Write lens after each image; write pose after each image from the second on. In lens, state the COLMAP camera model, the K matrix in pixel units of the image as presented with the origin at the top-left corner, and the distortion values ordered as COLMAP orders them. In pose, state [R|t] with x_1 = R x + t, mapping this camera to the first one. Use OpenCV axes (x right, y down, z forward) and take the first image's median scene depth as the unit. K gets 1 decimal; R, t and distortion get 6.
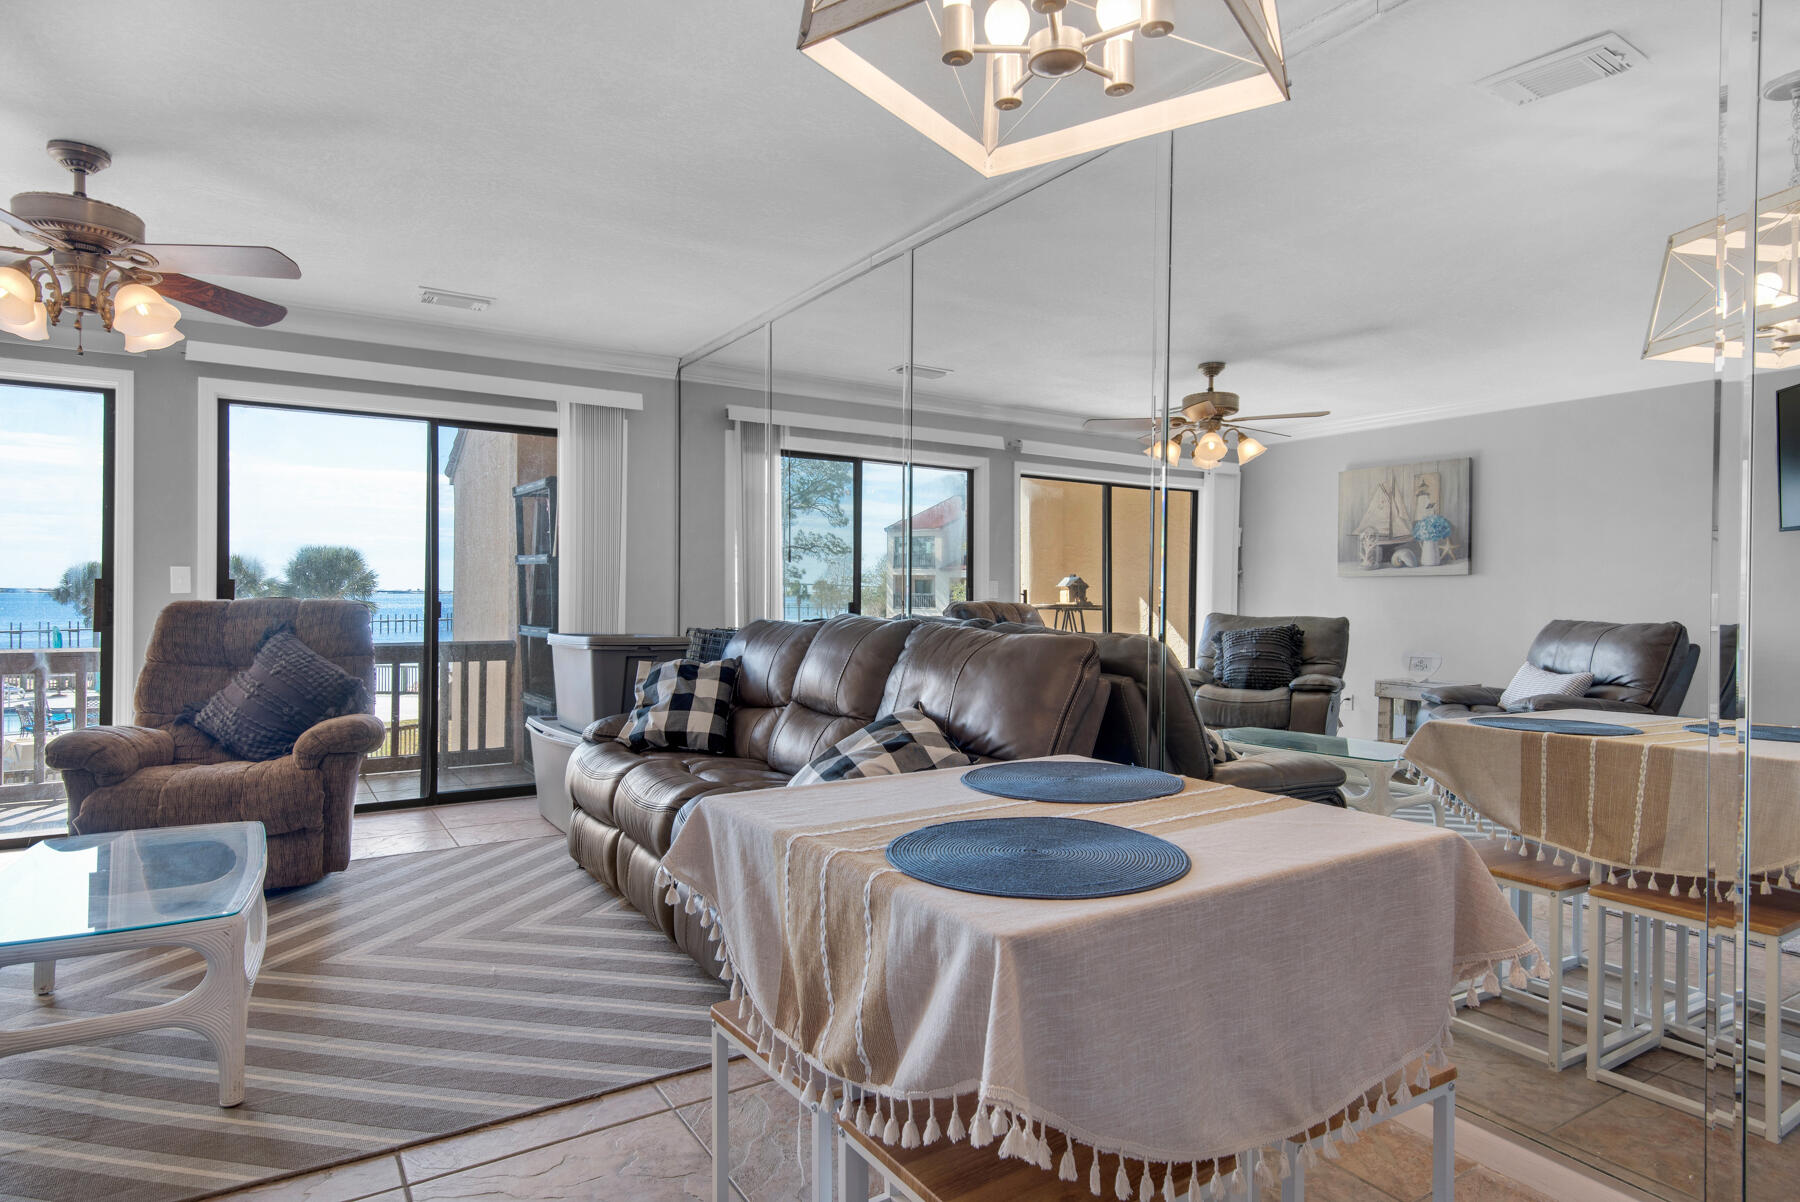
lens RADIAL K [[1006.2, 0, 898.9], [0, 1006.2, 595.6], [0, 0, 1]] dist [0.034152, -0.010954]
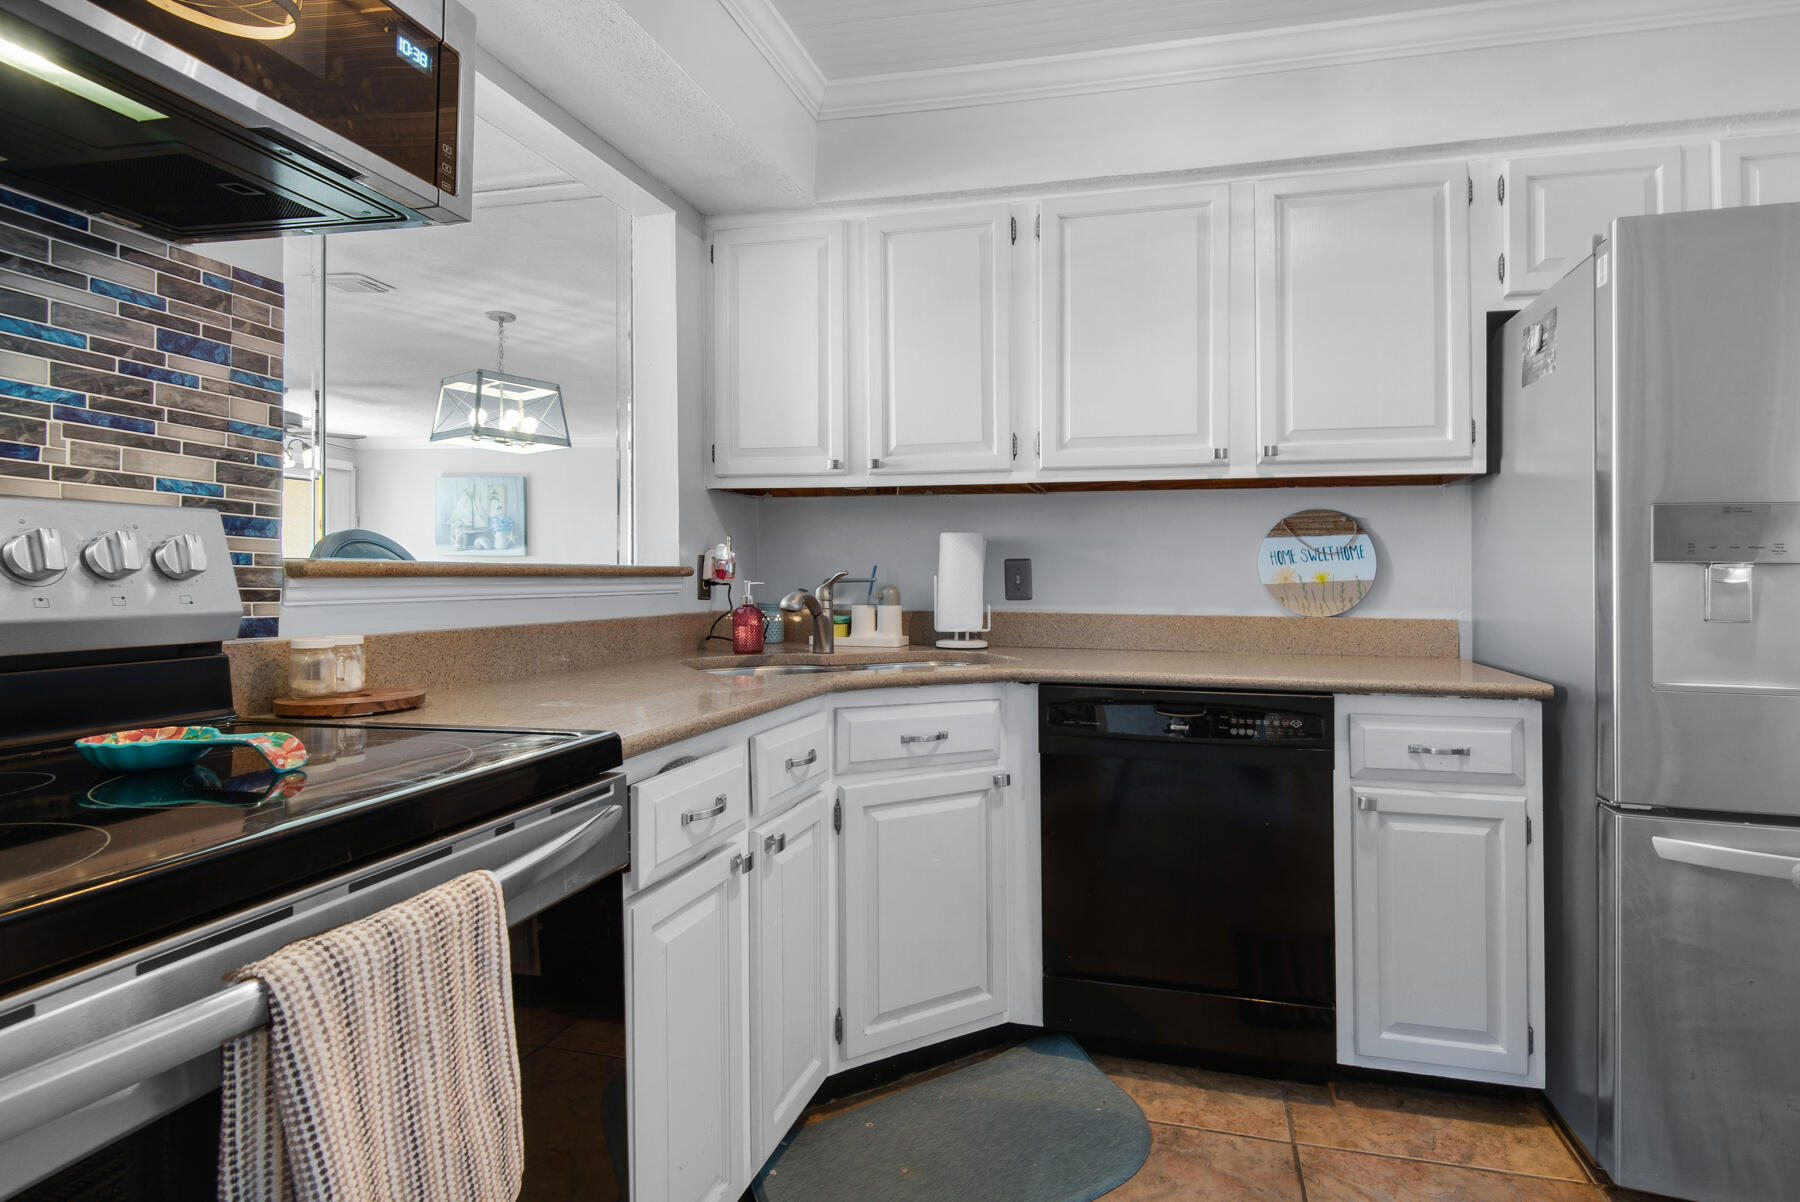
lens RADIAL K [[846.5, 0, 931.7], [0, 846.5, 564.3], [0, 0, 1]] dist [0.015837, -0.004149]
pose [[0.707921, -0.001126, 0.706291, 0.201125], [0.008452, 0.999941, -0.006878, 0.010895], [-0.706241, 0.010839, 0.707888, -0.521893]]
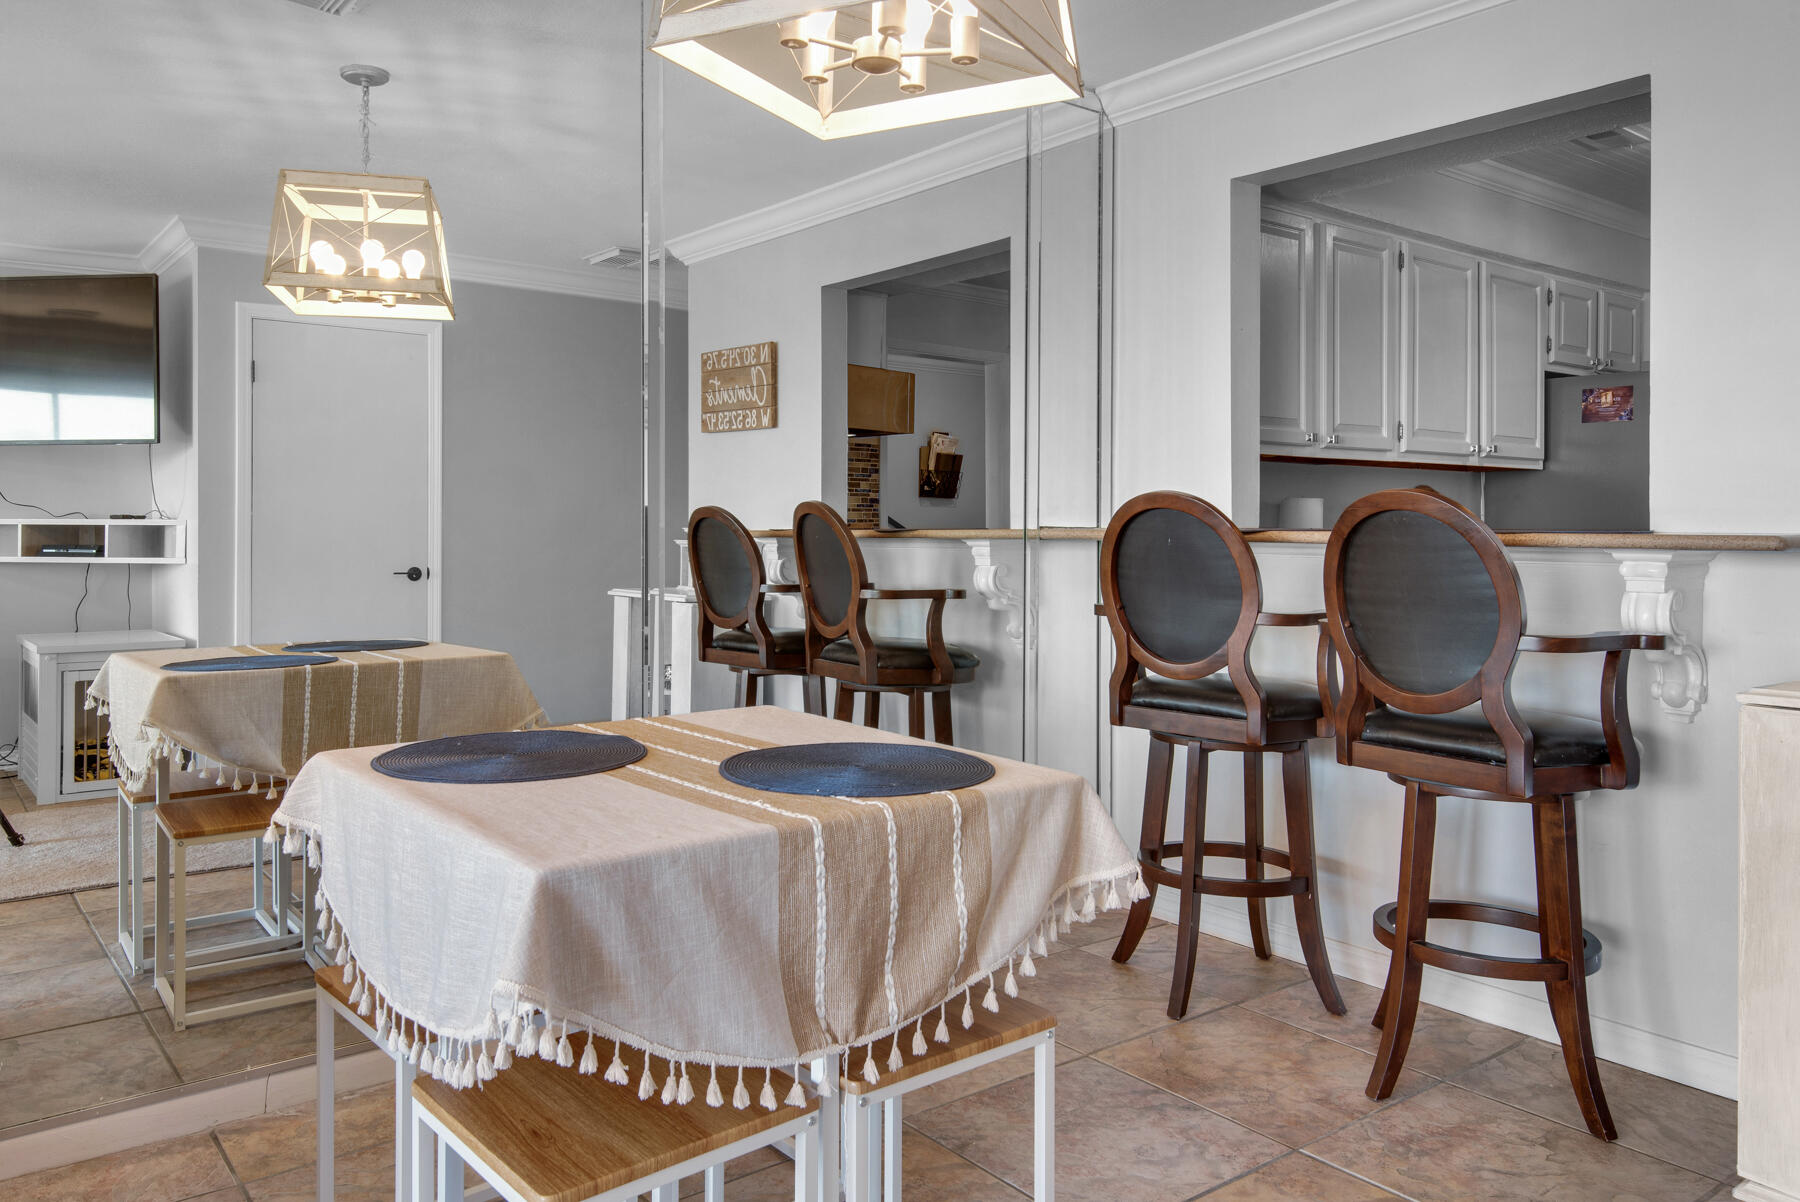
lens RADIAL K [[1302.4, 0, 929.2], [0, 1302.4, 515.6], [0, 0, 1]] dist [0.015017, 0.003698]
pose [[-0.109023, -0.003808, 0.994032, -0.409398], [0.000443, 0.999992, 0.003879, -0.006209], [-0.994039, 0.000863, -0.109021, 0.353204]]
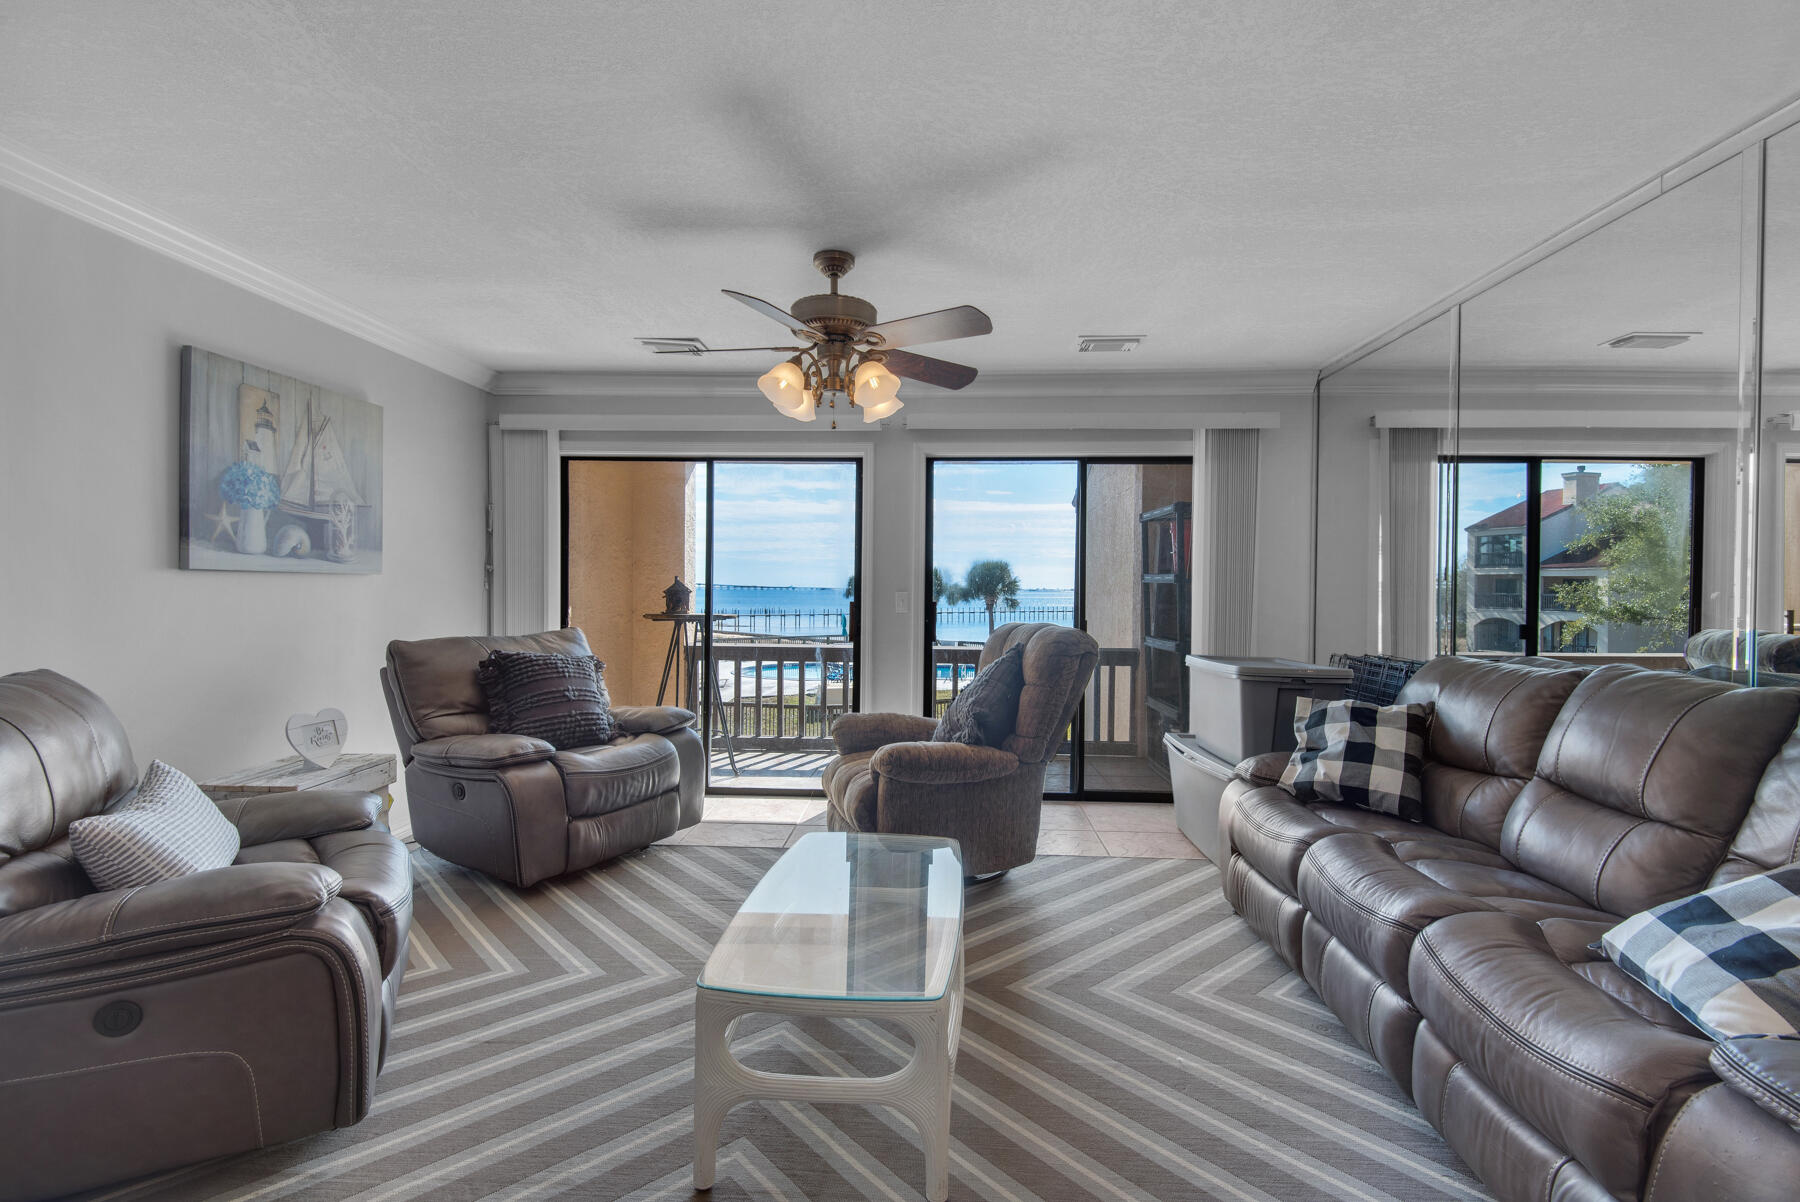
lens RADIAL K [[808.2, 0, 911.5], [0, 808.2, 597.8], [0, 0, 1]] dist [0.020179, -0.010508]
pose [[0.821497, 0.007398, -0.570164, -0.136036], [-0.004430, 0.999968, 0.006593, -0.031611], [0.570195, -0.002891, 0.821504, 0.205309]]
